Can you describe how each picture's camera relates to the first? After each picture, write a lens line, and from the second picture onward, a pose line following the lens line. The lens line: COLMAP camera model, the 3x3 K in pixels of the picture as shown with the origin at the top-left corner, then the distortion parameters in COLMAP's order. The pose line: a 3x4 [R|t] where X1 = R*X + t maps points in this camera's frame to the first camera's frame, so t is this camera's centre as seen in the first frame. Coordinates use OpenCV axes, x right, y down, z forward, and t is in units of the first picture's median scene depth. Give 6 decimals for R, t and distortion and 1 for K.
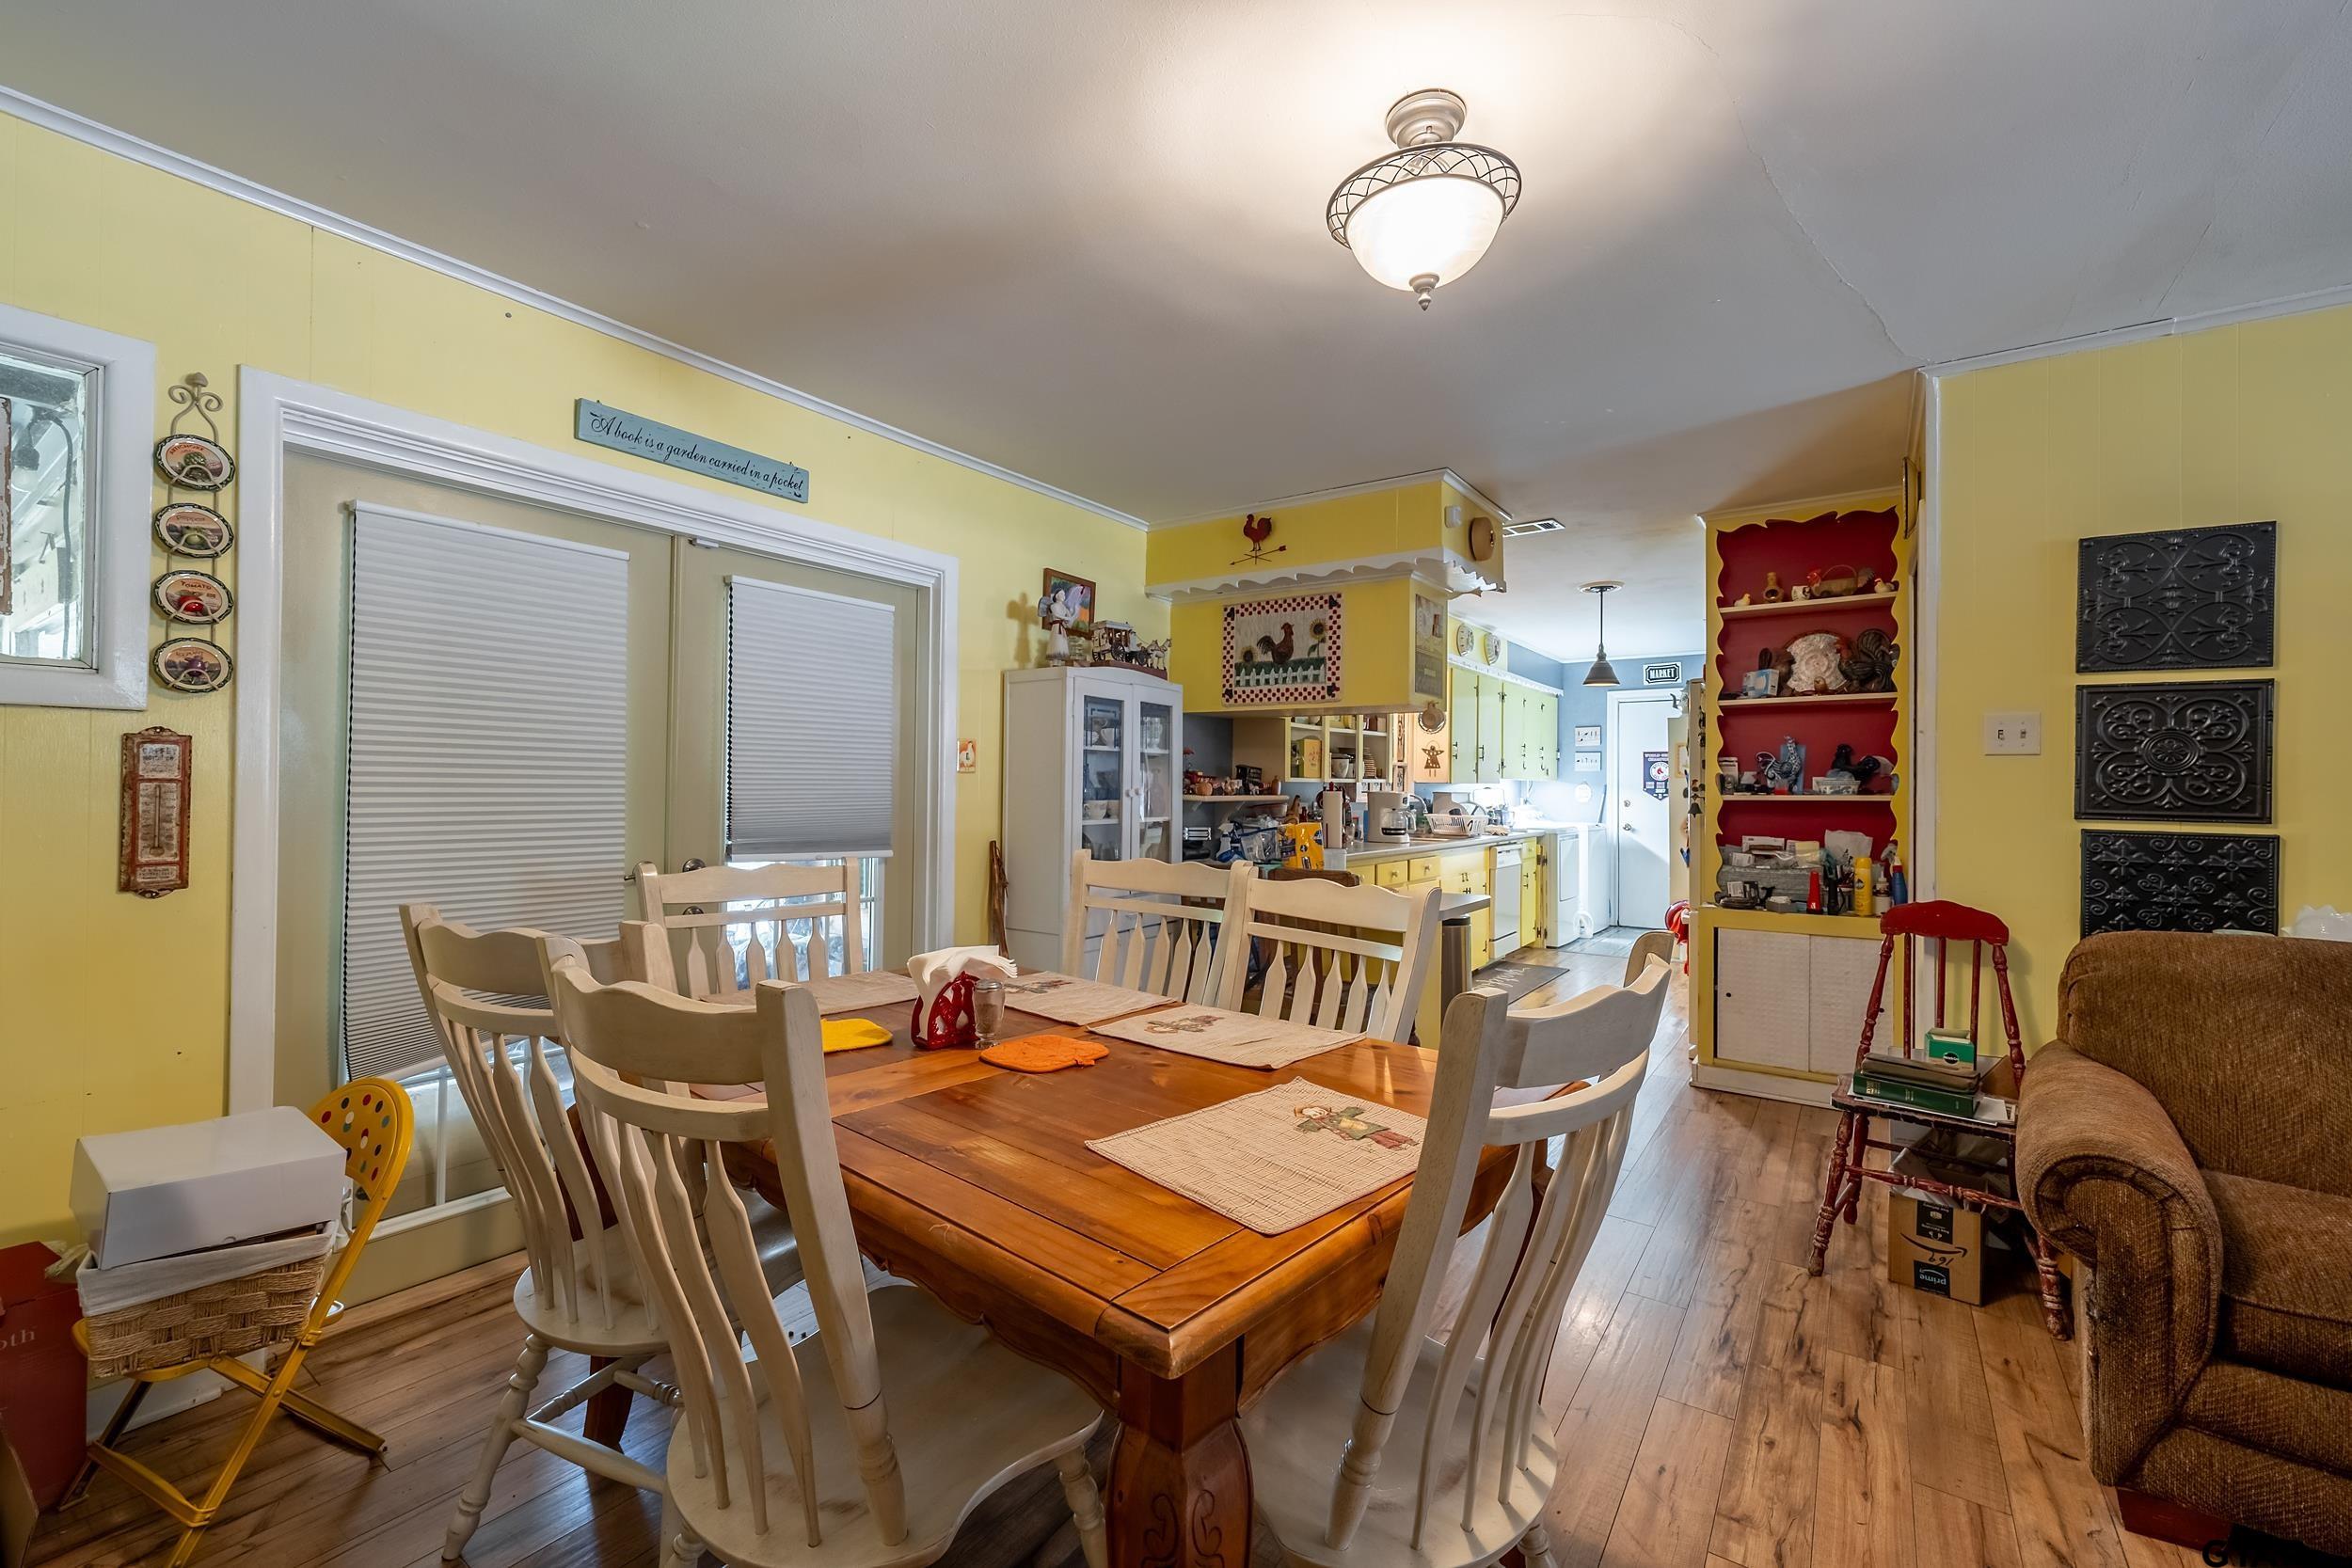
lens RADIAL K [[1035.6, 0, 1180.5], [0, 1035.6, 785.3], [0, 0, 1]] dist [0.001550, 0.000198]
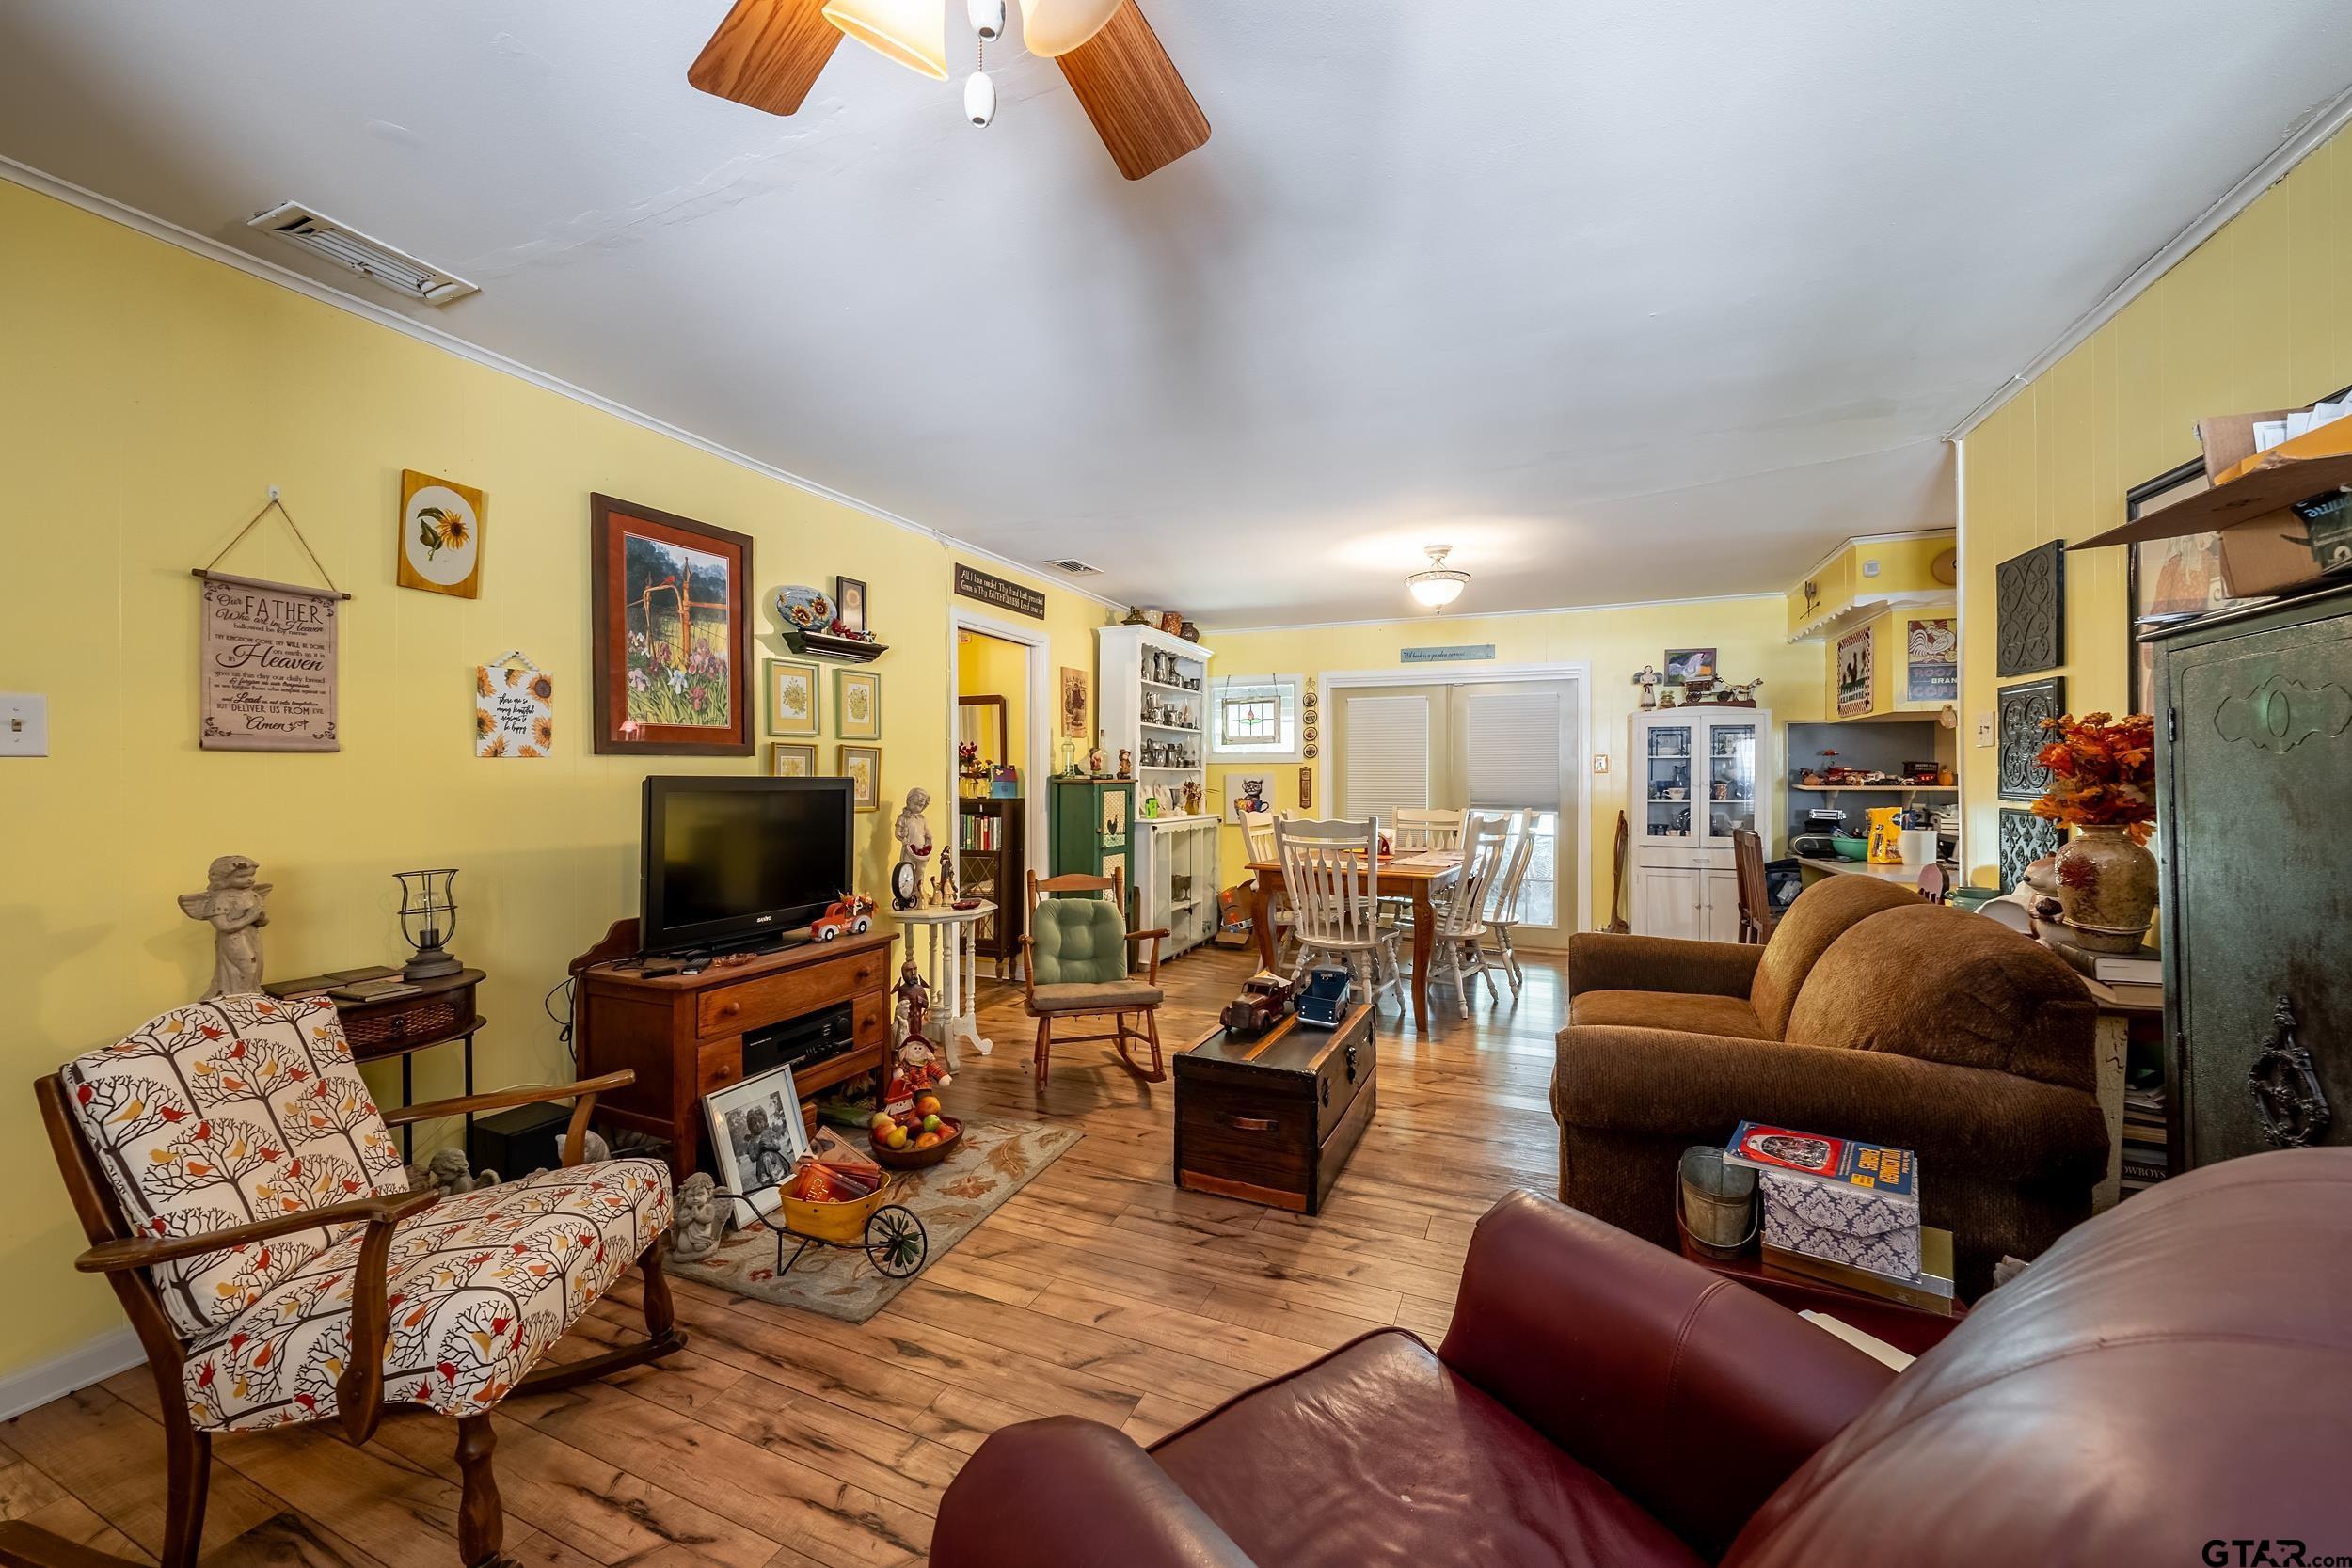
lens RADIAL K [[902.9, 0, 1169.9], [0, 902.9, 776.5], [0, 0, 1]] dist [0.000038, 0.000001]
pose [[0.176223, -0.010295, -0.984296, 1.312875], [0.008868, 0.999921, -0.008871, 0.003125], [0.984310, -0.007165, 0.176301, -0.070832]]
